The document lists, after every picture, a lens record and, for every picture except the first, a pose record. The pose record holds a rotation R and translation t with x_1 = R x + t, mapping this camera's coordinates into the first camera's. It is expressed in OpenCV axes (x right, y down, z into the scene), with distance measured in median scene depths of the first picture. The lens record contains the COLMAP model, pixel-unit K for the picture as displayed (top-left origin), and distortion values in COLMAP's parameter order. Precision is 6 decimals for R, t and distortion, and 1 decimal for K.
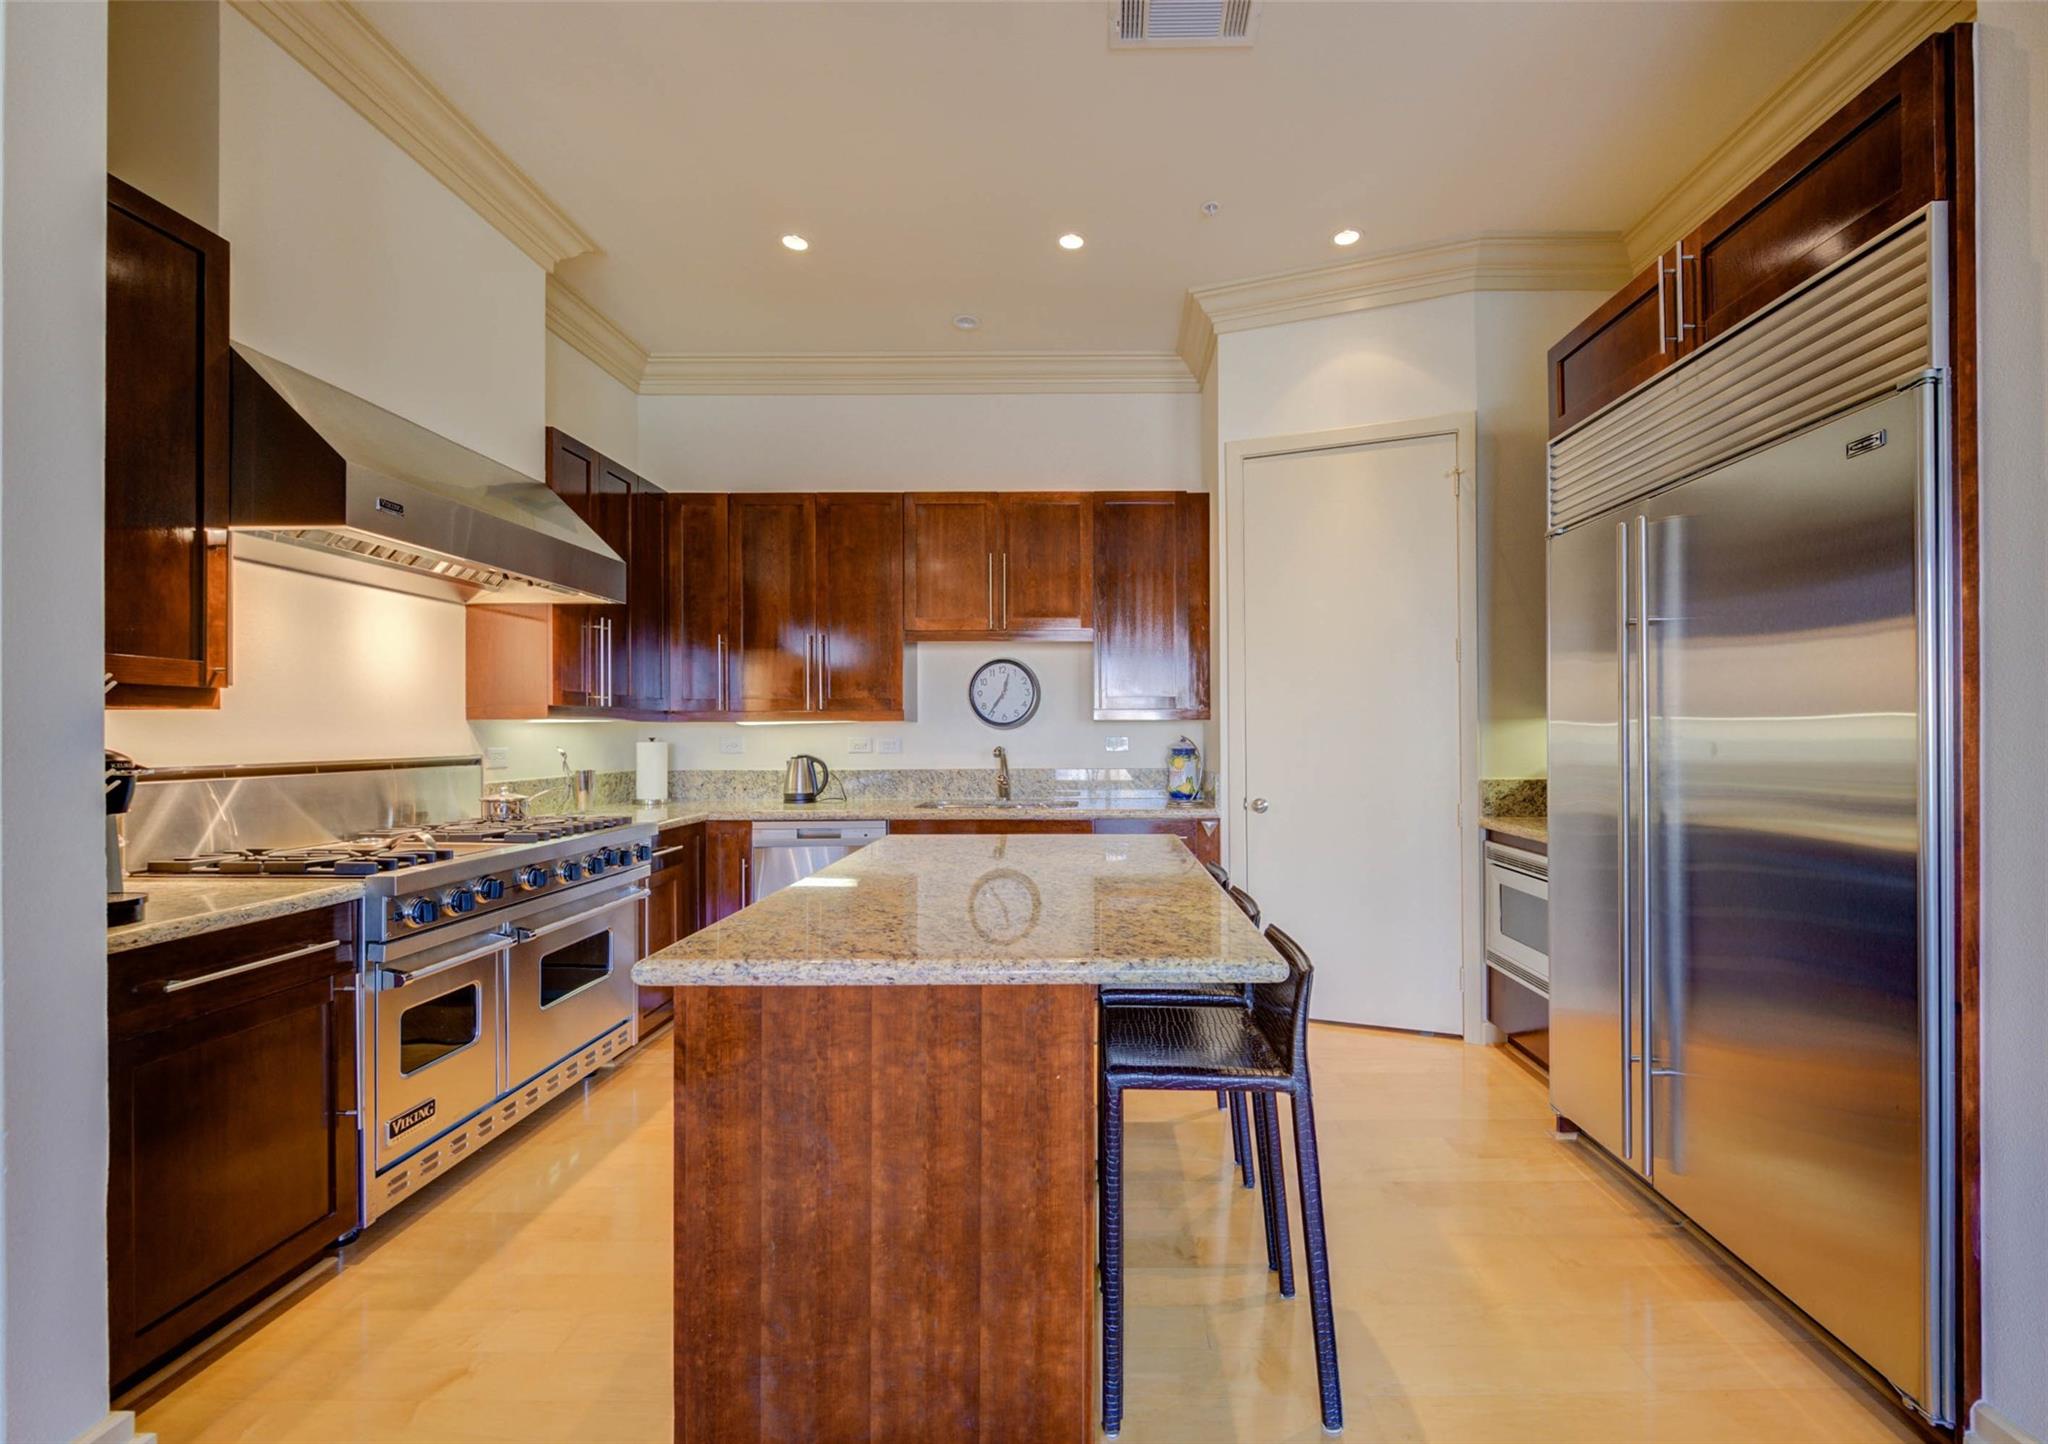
lens RADIAL K [[821.3, 0, 1026.5], [0, 821.3, 730.9], [0, 0, 1]] dist [0.001339, 0.000057]
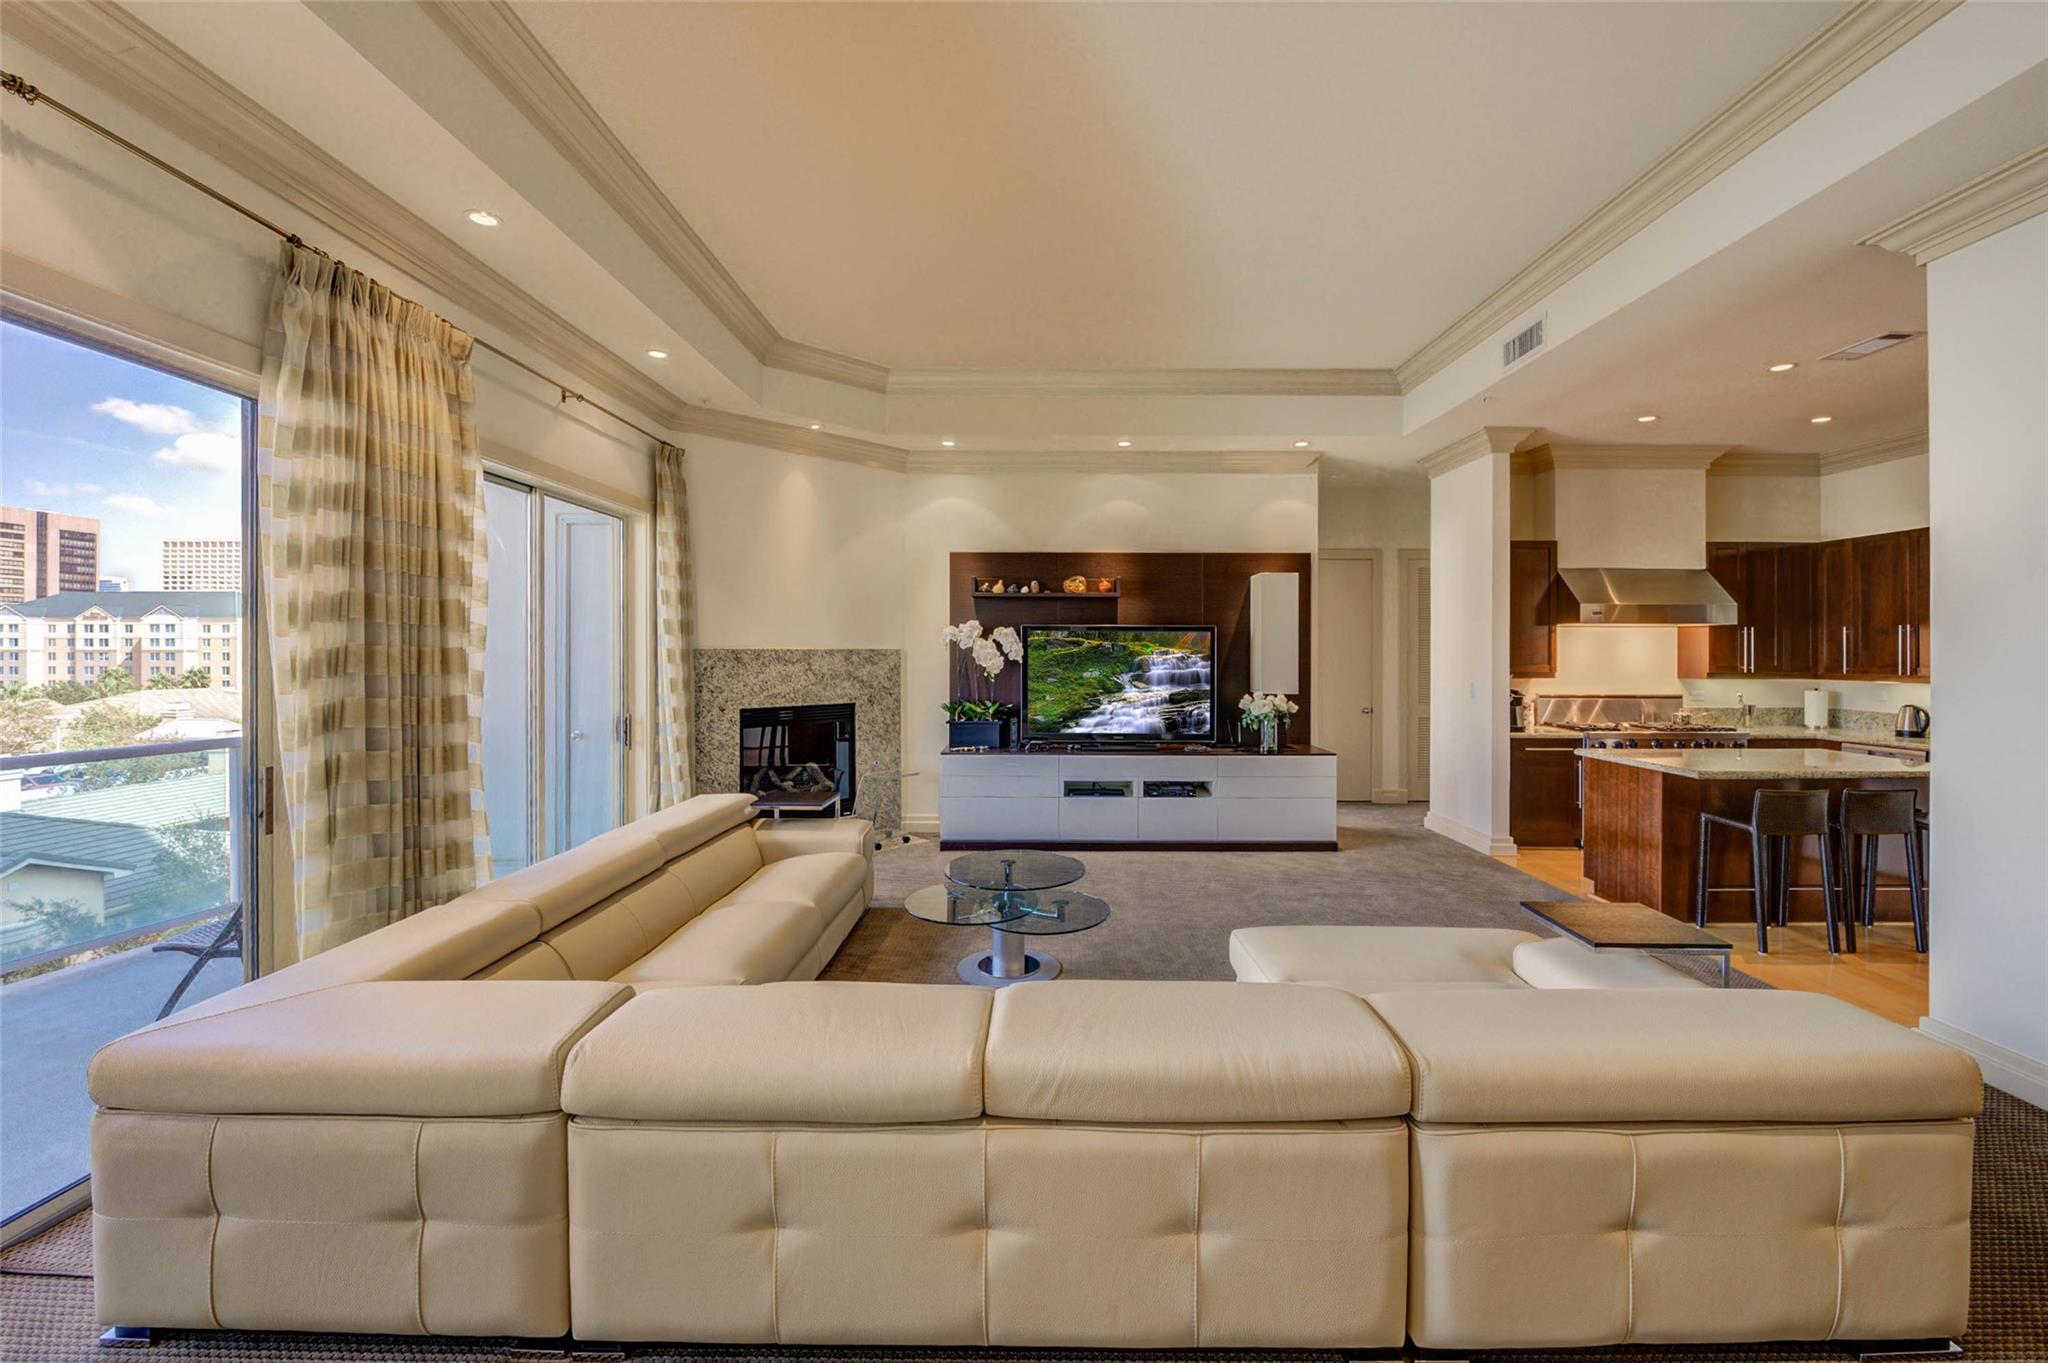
lens RADIAL K [[817.9, 0, 1028.0], [0, 817.9, 663.8], [0, 0, 1]] dist [-0.001686, 0.000013]
pose [[-0.017197, 0.015454, -0.999733, 1.435366], [0.005764, 0.999865, 0.015356, -0.089704], [0.999836, -0.005498, -0.017283, -0.660173]]
